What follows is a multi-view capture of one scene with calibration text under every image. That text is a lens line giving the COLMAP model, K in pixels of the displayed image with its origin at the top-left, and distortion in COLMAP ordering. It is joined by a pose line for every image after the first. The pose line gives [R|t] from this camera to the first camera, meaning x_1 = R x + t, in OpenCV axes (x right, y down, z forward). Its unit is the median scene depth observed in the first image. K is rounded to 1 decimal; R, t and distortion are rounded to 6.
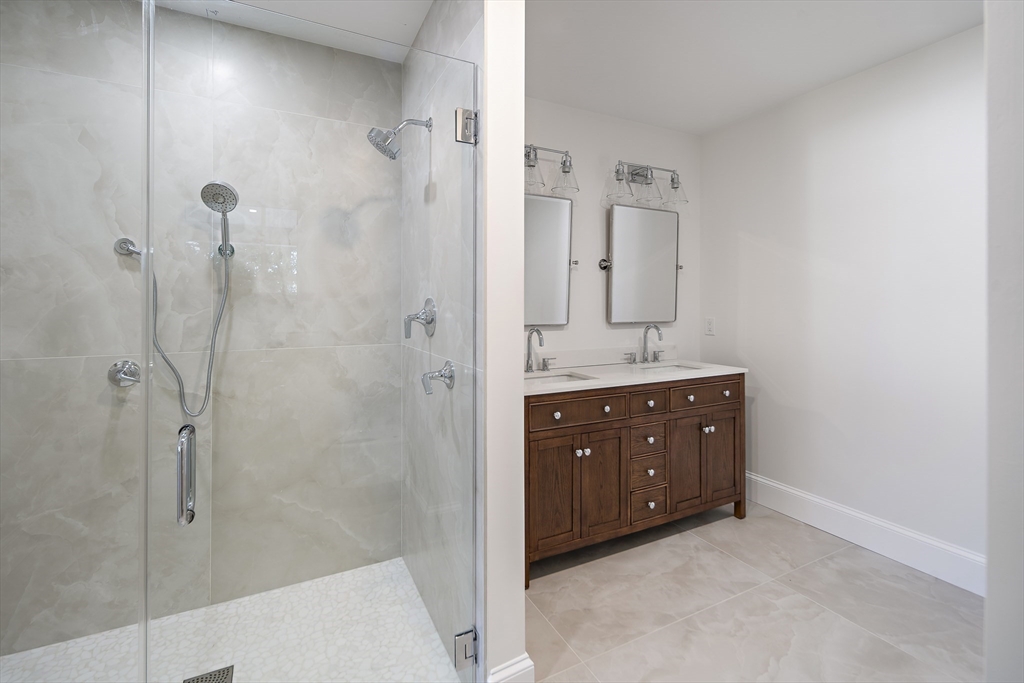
lens RADIAL K [[450.2, 0, 509.3], [0, 450.2, 305.5], [0, 0, 1]] dist [0.003071, -0.000764]
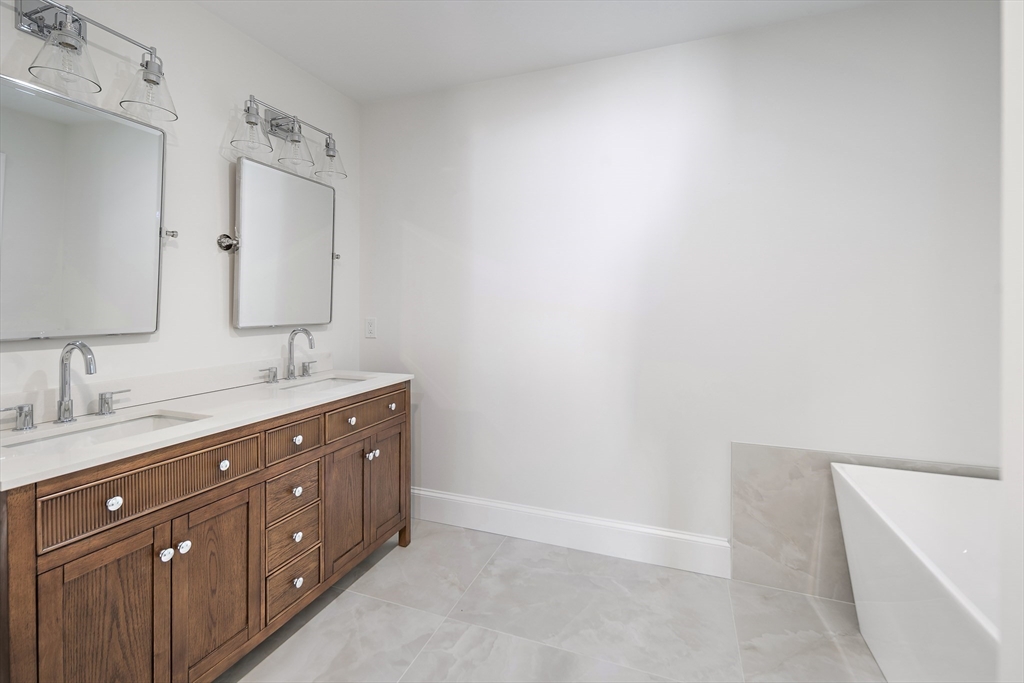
lens RADIAL K [[450.2, 0, 509.3], [0, 450.2, 305.5], [0, 0, 1]] dist [0.003071, -0.000764]
pose [[0.737804, 0.001968, 0.675013, 0.073196], [-0.000440, 0.999997, -0.002435, 0.006720], [-0.675015, 0.001499, 0.737802, 0.228807]]
